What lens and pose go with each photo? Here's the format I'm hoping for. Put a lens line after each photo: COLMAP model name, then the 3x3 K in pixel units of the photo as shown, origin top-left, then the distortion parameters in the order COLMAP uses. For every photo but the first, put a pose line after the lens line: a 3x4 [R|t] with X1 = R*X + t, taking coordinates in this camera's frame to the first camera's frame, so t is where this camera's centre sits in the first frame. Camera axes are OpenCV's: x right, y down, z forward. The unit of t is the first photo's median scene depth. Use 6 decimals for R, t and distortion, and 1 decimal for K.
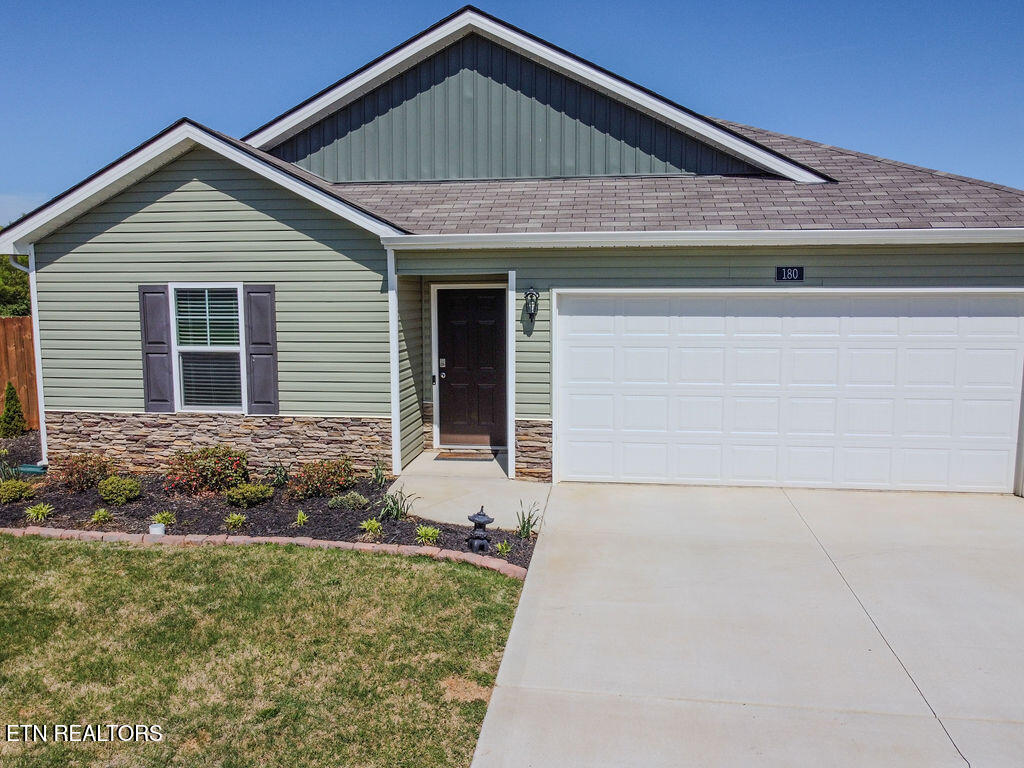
lens RADIAL K [[781.6, 0, 506.3], [0, 781.6, 385.3], [0, 0, 1]] dist [-0.000363, -0.000792]
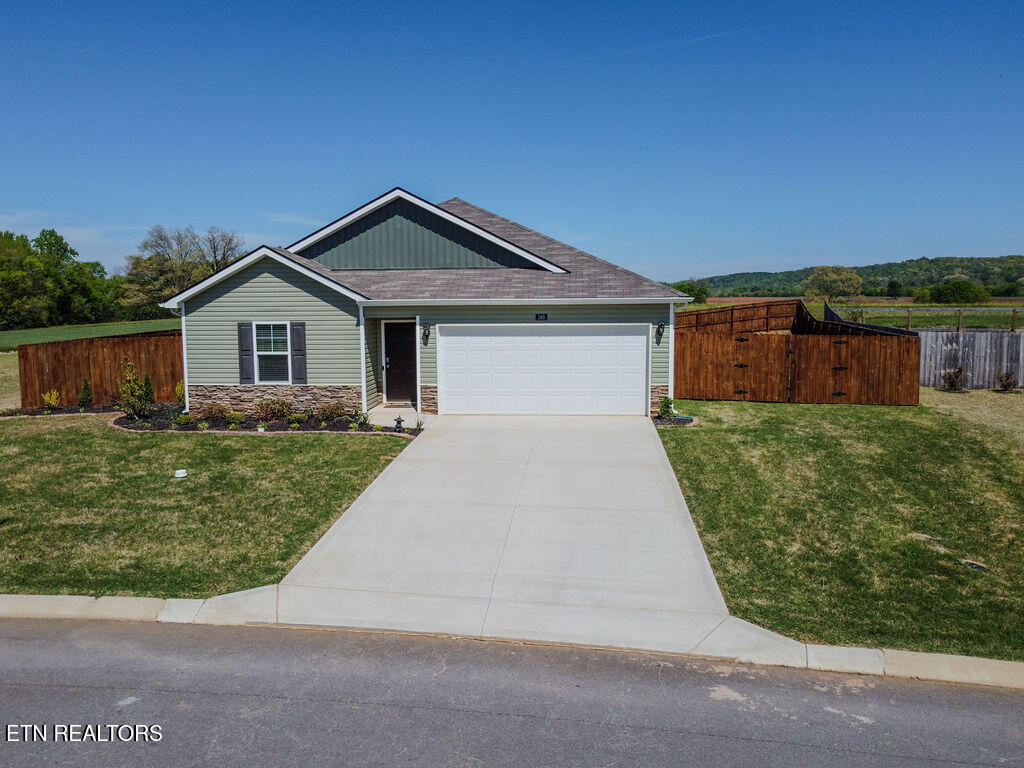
lens RADIAL K [[781.6, 0, 506.3], [0, 781.6, 385.3], [0, 0, 1]] dist [-0.000363, -0.000792]
pose [[0.999067, -0.009718, 0.042070, 0.150902], [0.010269, 0.999864, -0.012916, 0.072071], [-0.041939, 0.013336, 0.999031, -1.101994]]
